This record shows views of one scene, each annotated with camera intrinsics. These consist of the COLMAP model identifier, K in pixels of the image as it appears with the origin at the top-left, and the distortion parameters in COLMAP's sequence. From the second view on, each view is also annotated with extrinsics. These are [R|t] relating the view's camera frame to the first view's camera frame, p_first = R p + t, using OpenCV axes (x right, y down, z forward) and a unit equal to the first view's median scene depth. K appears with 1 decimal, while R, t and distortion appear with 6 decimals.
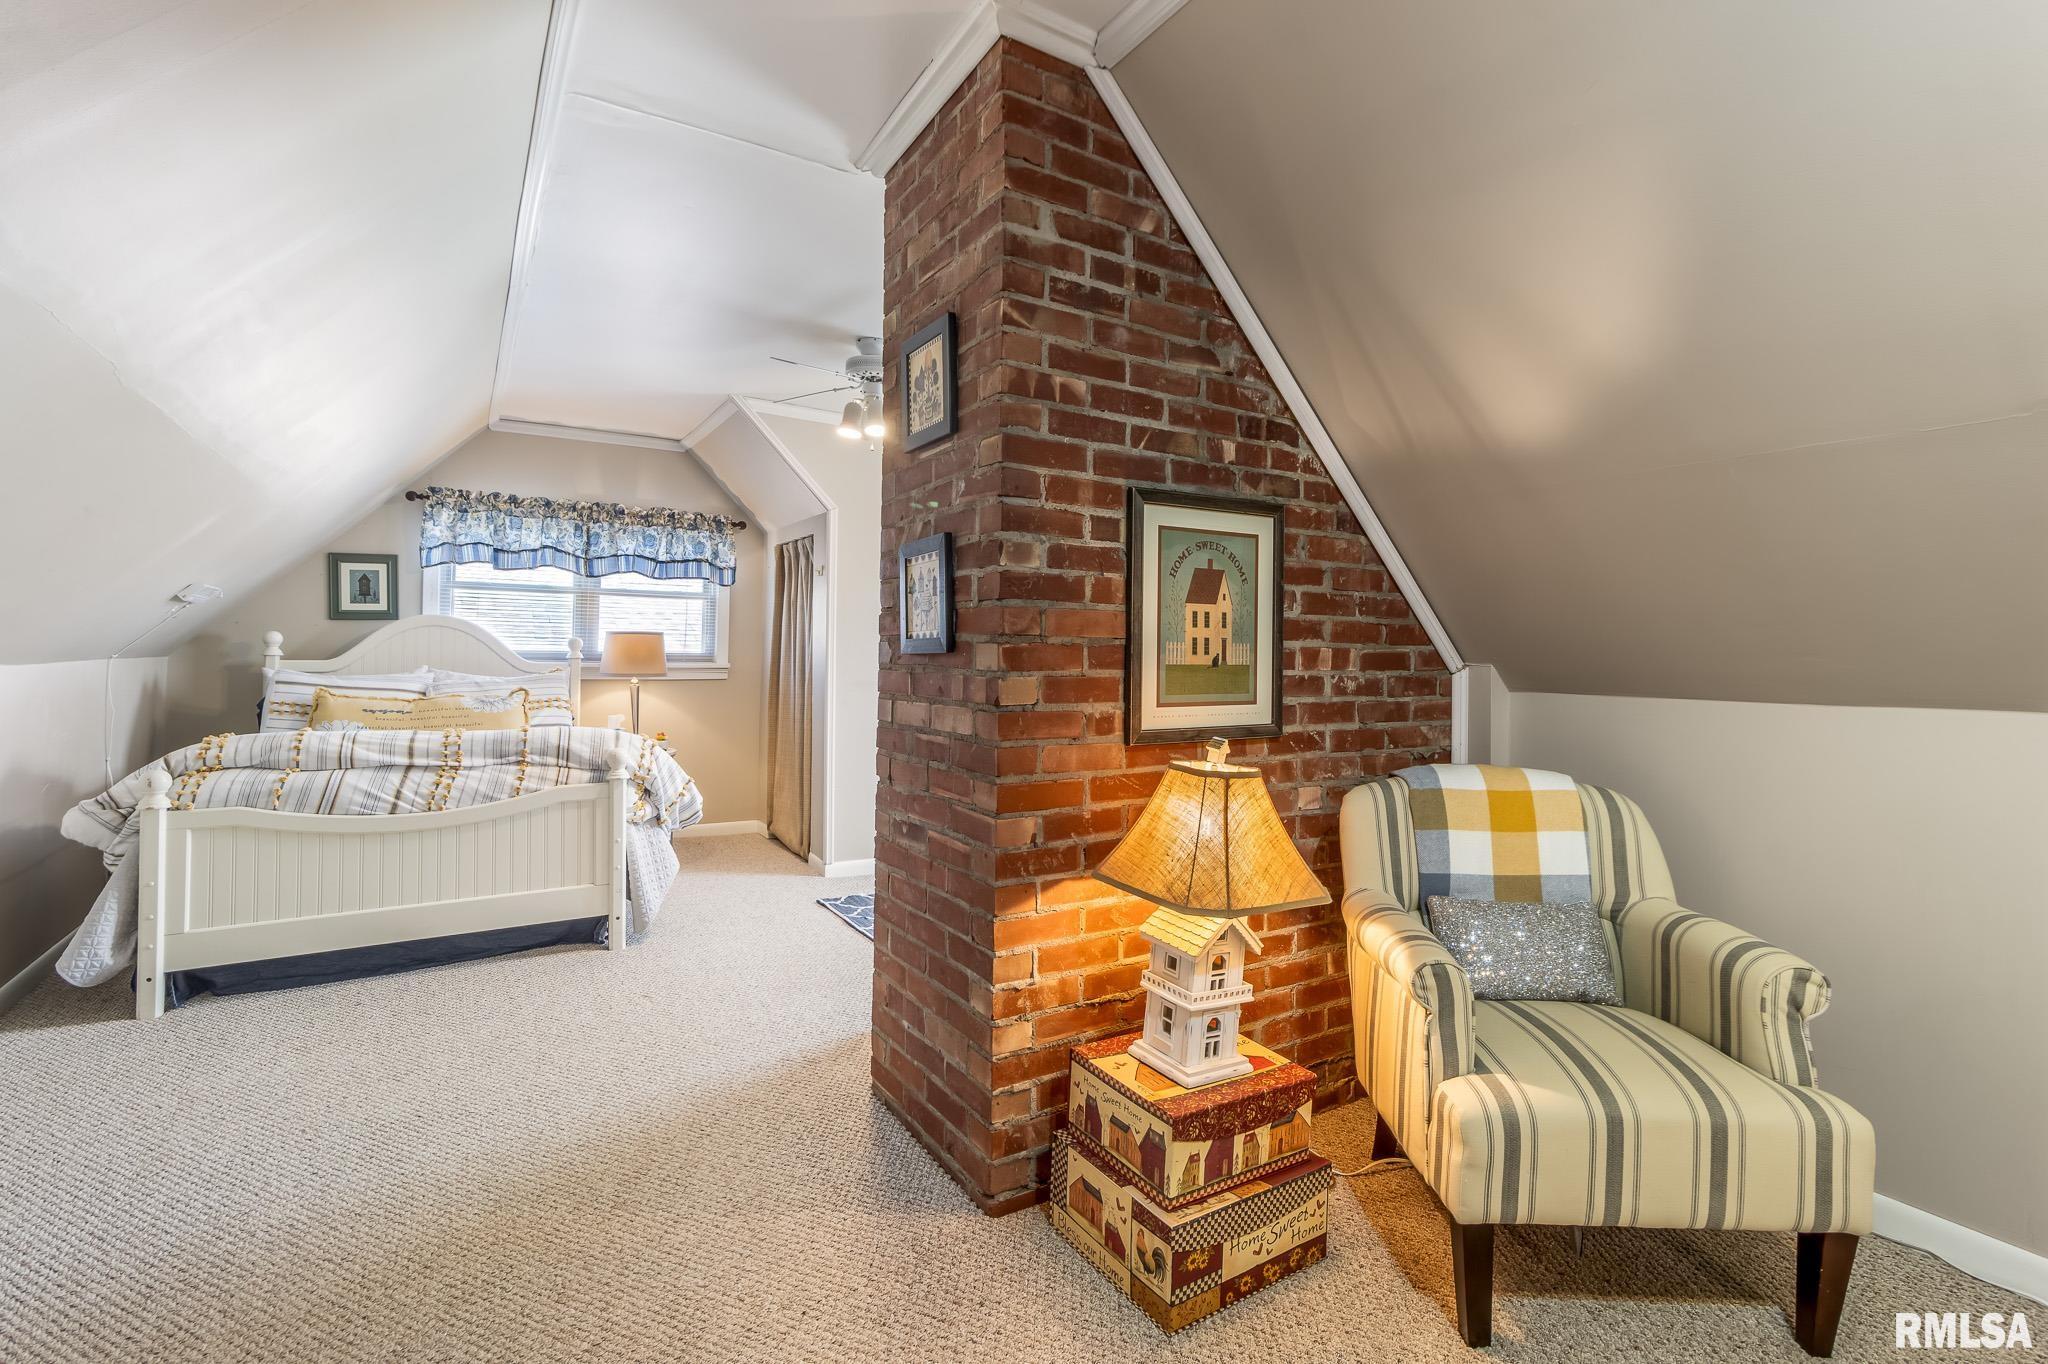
lens RADIAL K [[948.6, 0, 1027.4], [0, 948.6, 664.8], [0, 0, 1]] dist [0.010645, -0.000508]
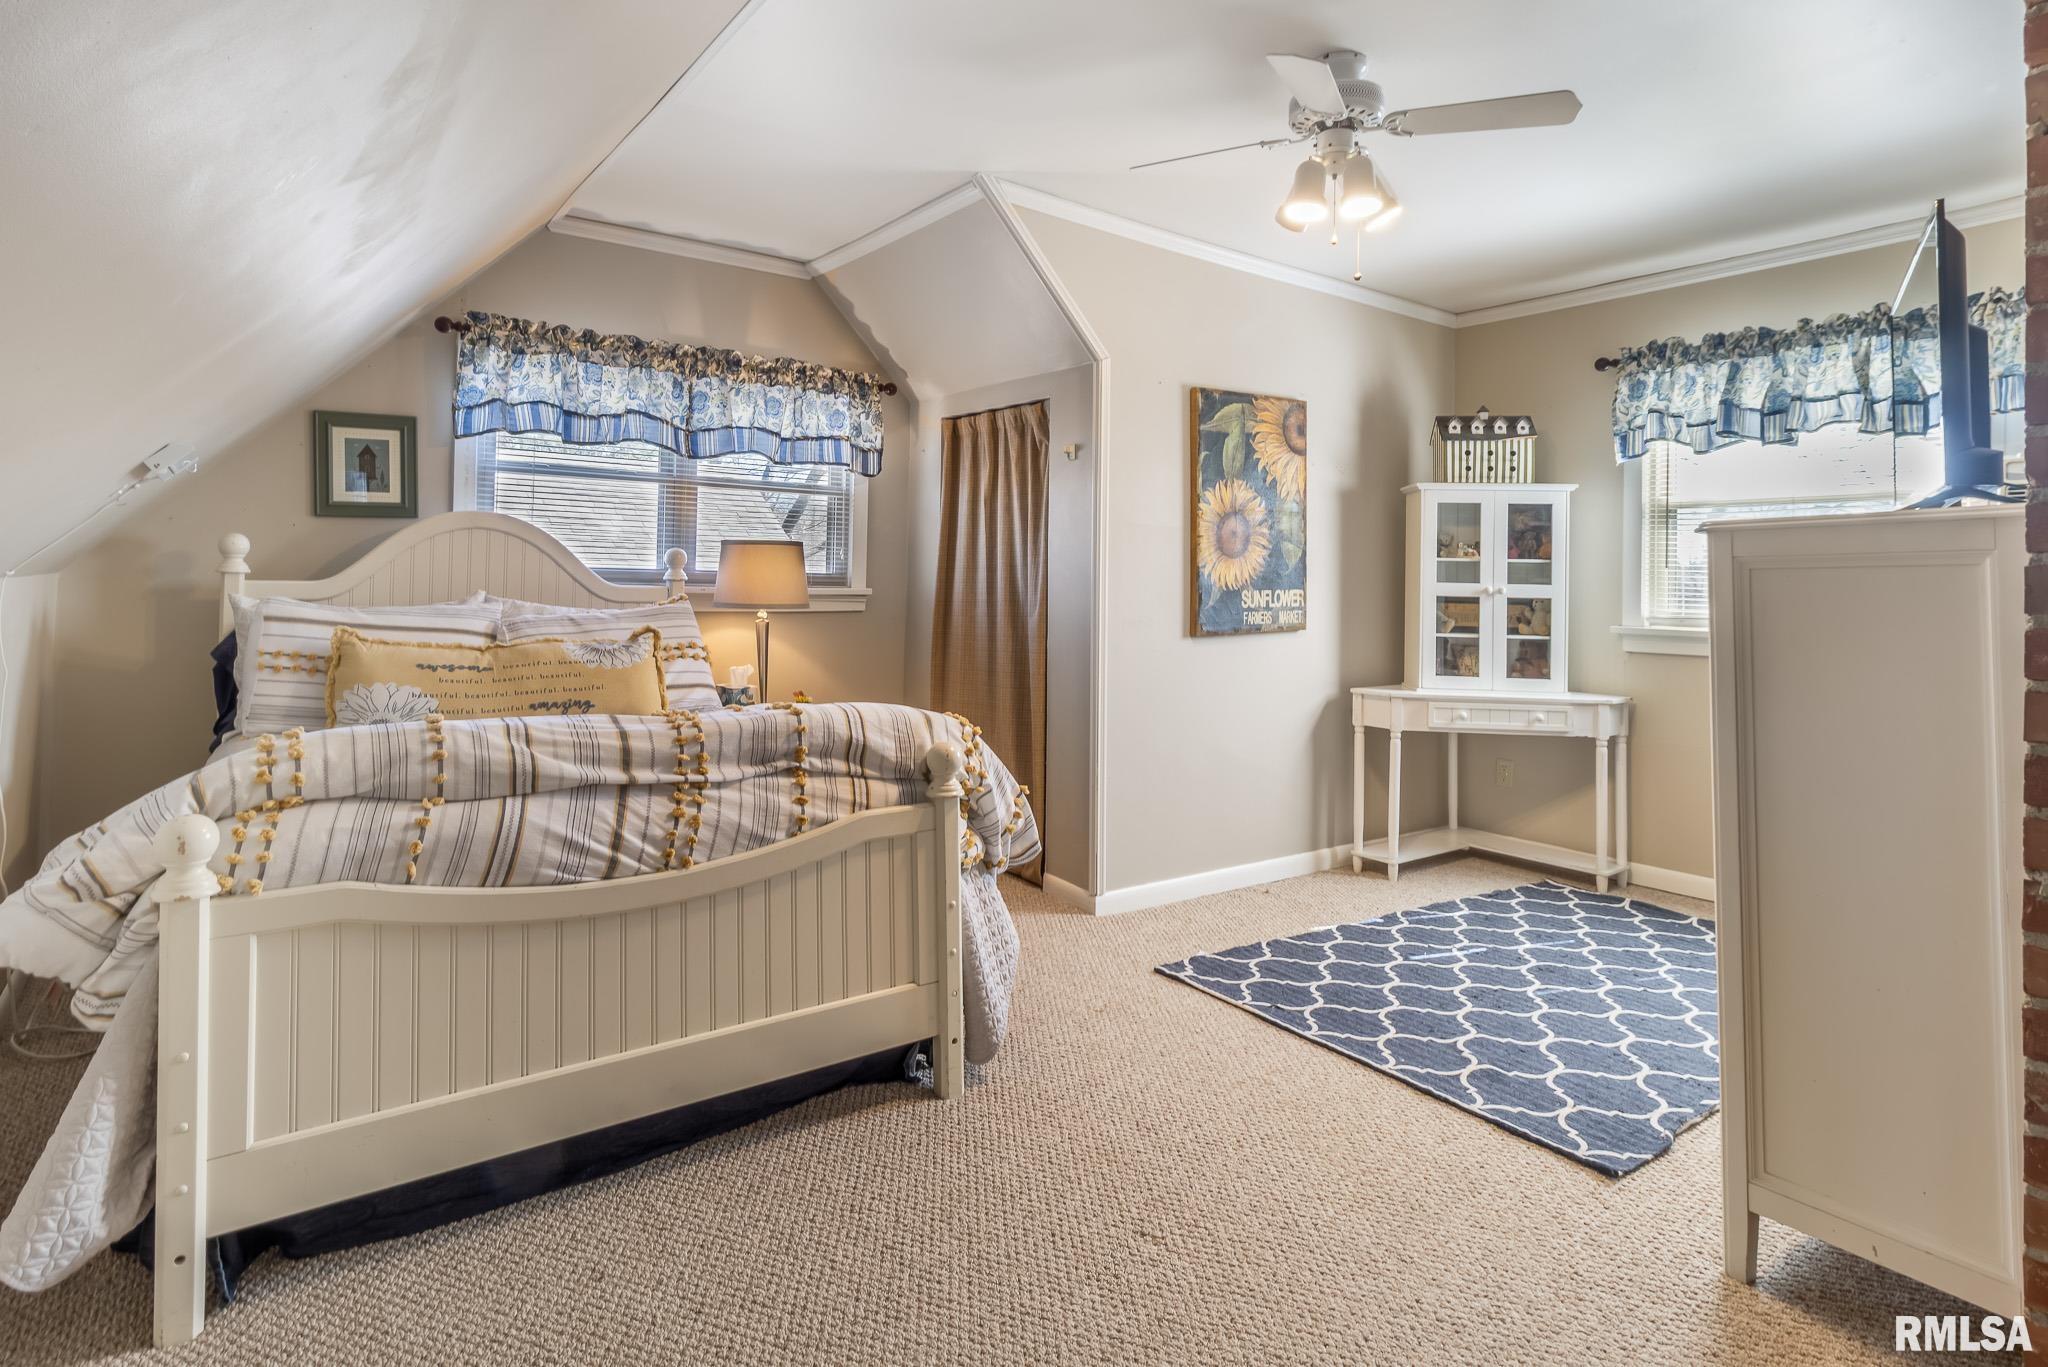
lens RADIAL K [[1048.2, 0, 981.0], [0, 1048.2, 587.5], [0, 0, 1]] dist [-0.001955, 0.002459]
pose [[0.997368, 0.008030, 0.072065, -0.380610], [-0.008198, 0.999964, 0.002037, -0.005800], [-0.072046, -0.002622, 0.997398, 0.307729]]
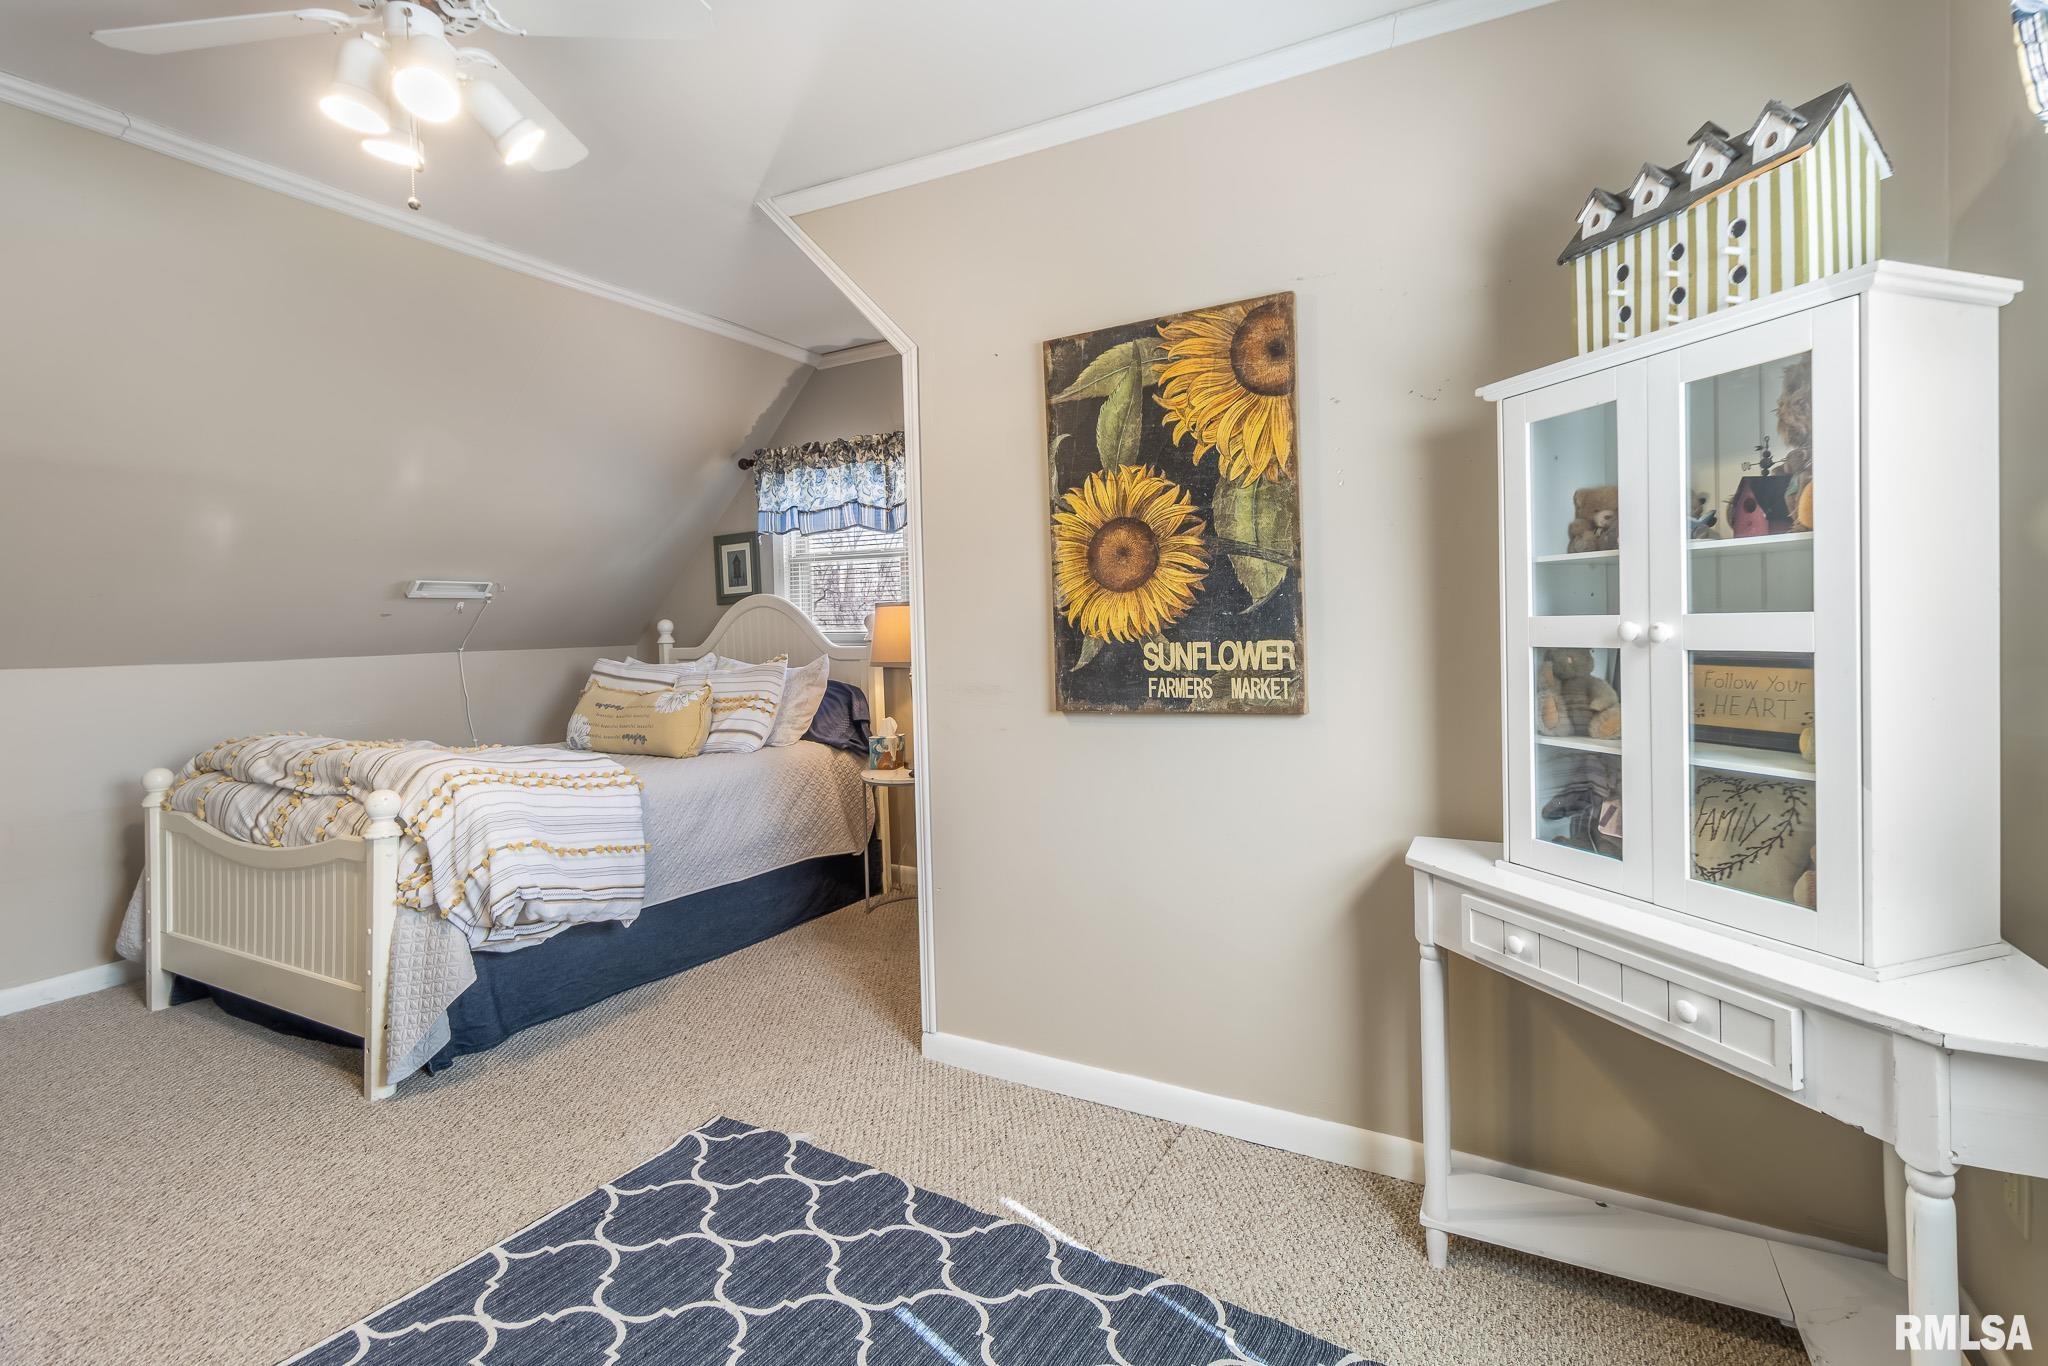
lens RADIAL K [[948.6, 0, 1049.1], [0, 948.6, 642.7], [0, 0, 1]] dist [0.010645, -0.000508]
pose [[0.519649, -0.007433, -0.854347, 0.303649], [0.017499, 0.999845, 0.001944, -0.005492], [0.854201, -0.015960, 0.519699, 0.879018]]
